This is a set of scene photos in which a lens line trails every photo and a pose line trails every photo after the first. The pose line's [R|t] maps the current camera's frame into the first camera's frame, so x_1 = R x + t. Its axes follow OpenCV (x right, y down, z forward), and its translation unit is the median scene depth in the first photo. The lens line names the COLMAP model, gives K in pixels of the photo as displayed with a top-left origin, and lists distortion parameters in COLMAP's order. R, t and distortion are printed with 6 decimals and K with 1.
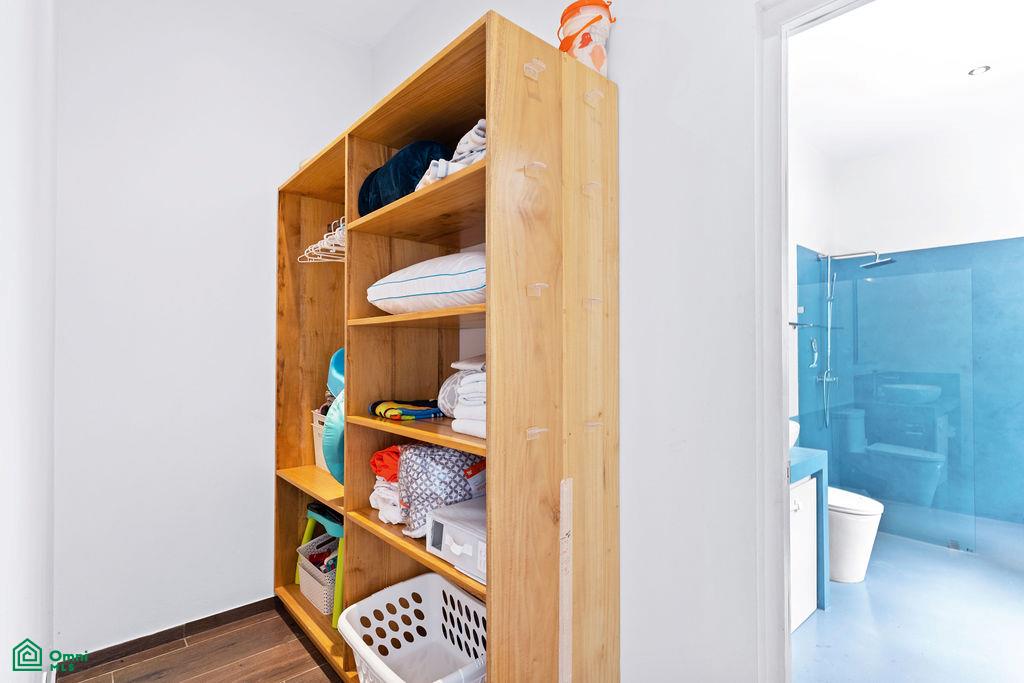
lens RADIAL K [[494.6, 0, 510.7], [0, 494.6, 345.9], [0, 0, 1]] dist [0.006172, 0.002579]
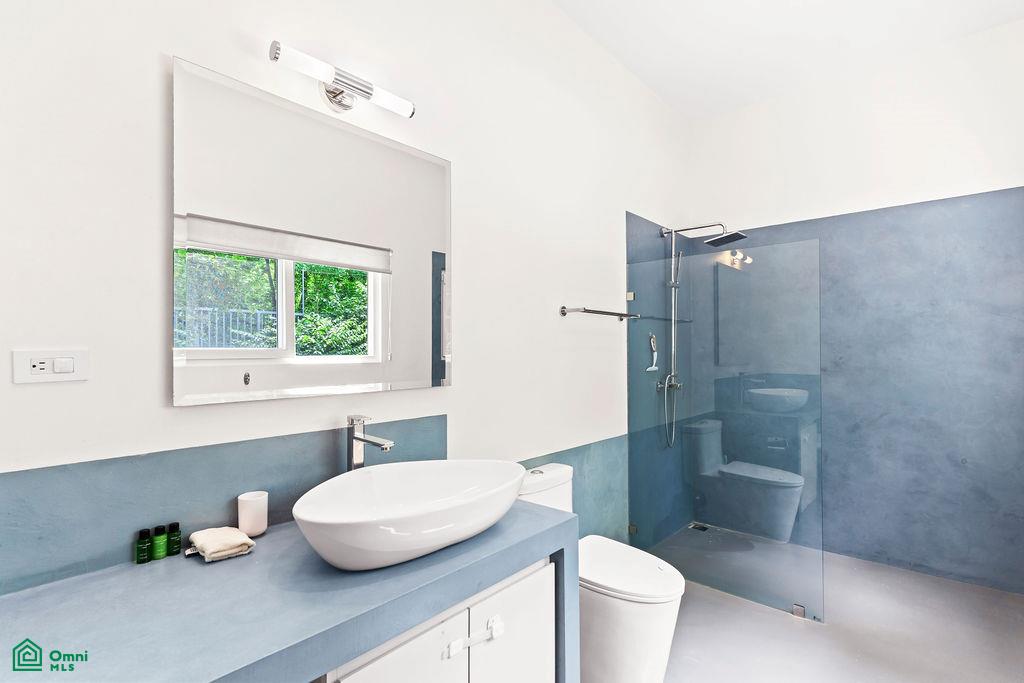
lens RADIAL K [[494.6, 0, 513.3], [0, 494.6, 343.1], [0, 0, 1]] dist [0.006172, 0.002579]
pose [[0.992657, -0.000496, 0.120961, 0.297287], [0.000976, 0.999992, -0.003913, 0.002607], [-0.120958, 0.004003, 0.992650, 0.248871]]
